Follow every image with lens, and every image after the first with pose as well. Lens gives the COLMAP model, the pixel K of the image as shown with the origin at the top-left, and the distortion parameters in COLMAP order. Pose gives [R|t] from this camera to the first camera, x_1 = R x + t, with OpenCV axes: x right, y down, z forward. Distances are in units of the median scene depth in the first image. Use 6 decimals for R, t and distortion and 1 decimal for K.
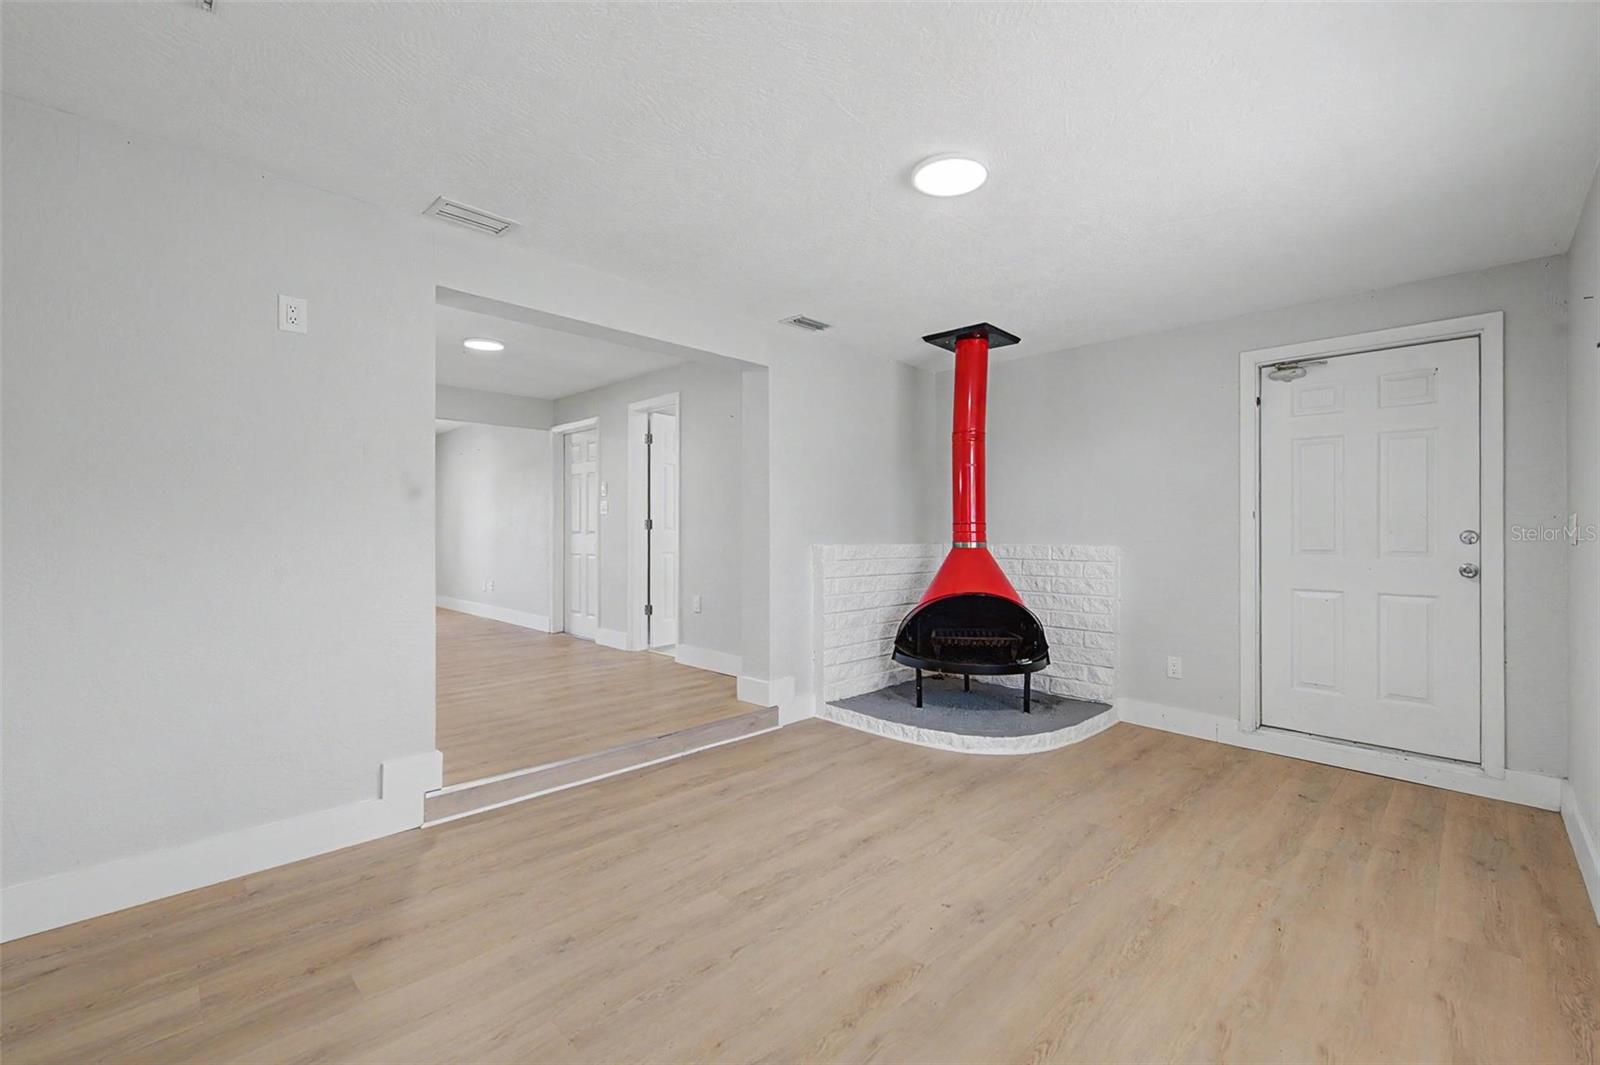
lens RADIAL K [[674.9, 0, 800.0], [0, 674.9, 532.5], [0, 0, 1]] dist [-0.000158, -0.000095]
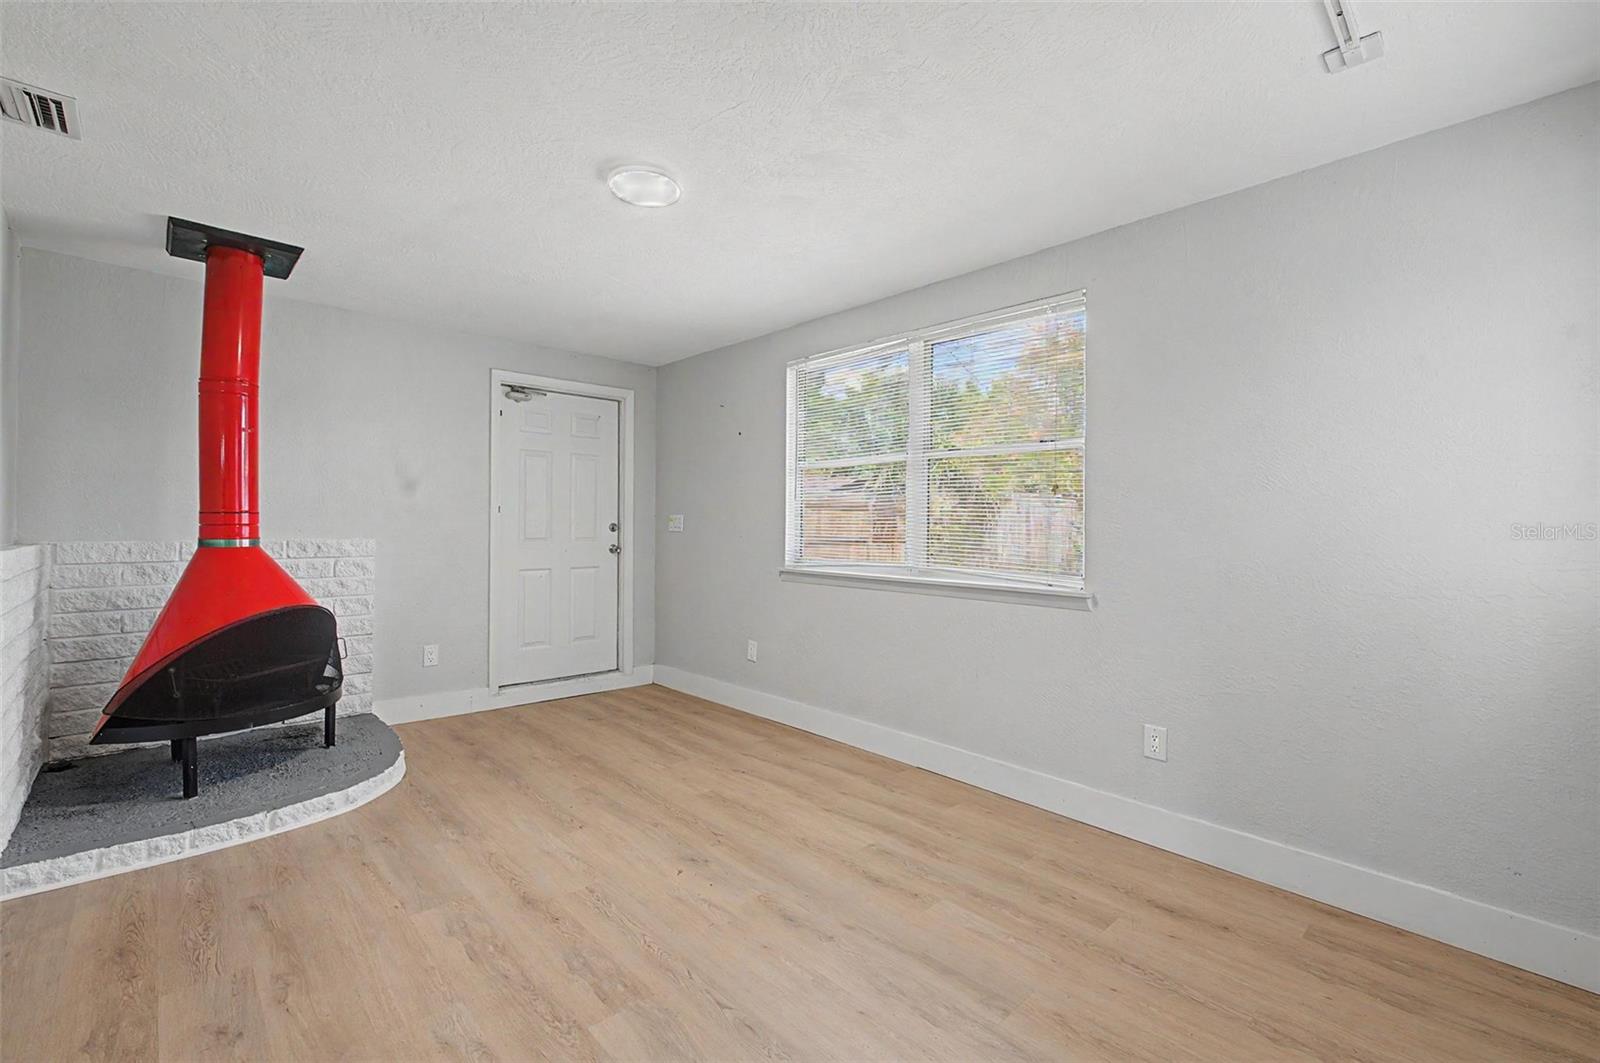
lens RADIAL K [[680.8, 0, 799.0], [0, 680.8, 521.3], [0, 0, 1]] dist [0.000797, 0.000074]
pose [[0.031208, 0.000311, 0.999513, -0.529492], [-0.006783, 0.999977, -0.000099, -0.009422], [-0.999490, -0.006776, 0.031209, 0.468752]]
